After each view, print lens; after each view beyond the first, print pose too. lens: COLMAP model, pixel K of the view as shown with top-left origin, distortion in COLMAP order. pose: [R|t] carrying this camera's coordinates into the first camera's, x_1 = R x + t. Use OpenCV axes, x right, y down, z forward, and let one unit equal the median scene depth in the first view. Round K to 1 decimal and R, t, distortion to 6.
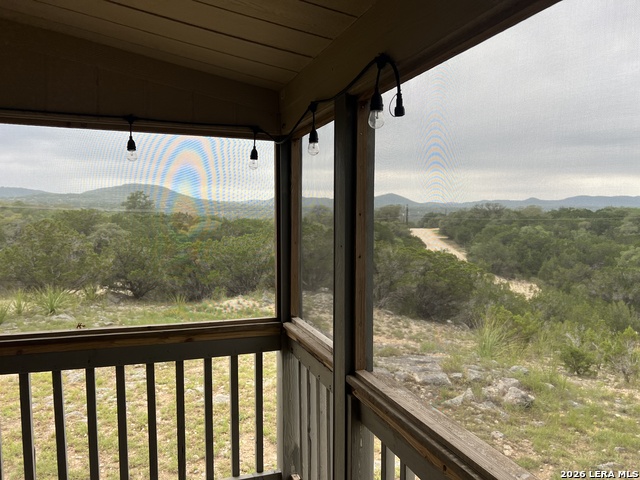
lens RADIAL K [[481.1, 0, 316.6], [0, 481.1, 239.6], [0, 0, 1]] dist [0.033849, -0.038899]
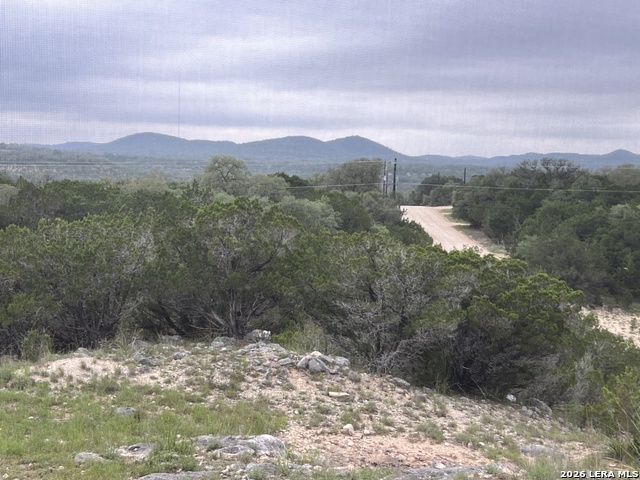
lens RADIAL K [[954.4, 0, 319.2], [0, 954.4, 237.3], [0, 0, 1]] dist [0.101182, 0.000000]
pose [[0.993230, 0.009750, 0.115755, -0.036788], [-0.011130, 0.999874, 0.011276, -0.002920], [-0.115630, -0.012488, 0.993214, 0.056695]]
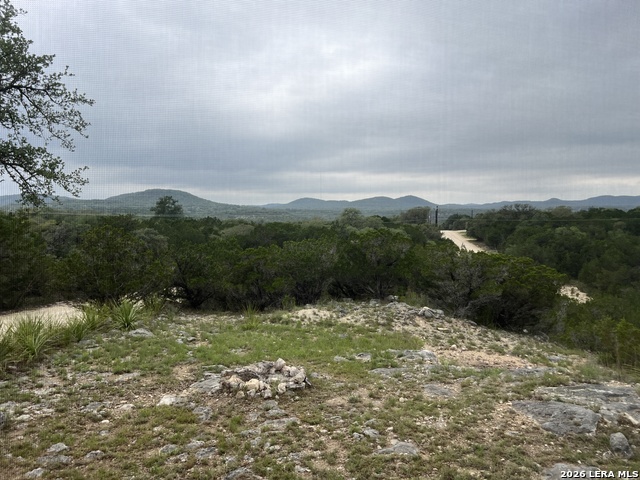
lens RADIAL K [[481.1, 0, 317.7], [0, 481.1, 239.1], [0, 0, 1]] dist [0.033849, -0.038899]
pose [[0.999214, -0.009248, -0.038540, -0.093306], [0.008947, 0.999928, -0.007971, -0.003491], [0.038611, 0.007620, 0.999225, 0.059154]]
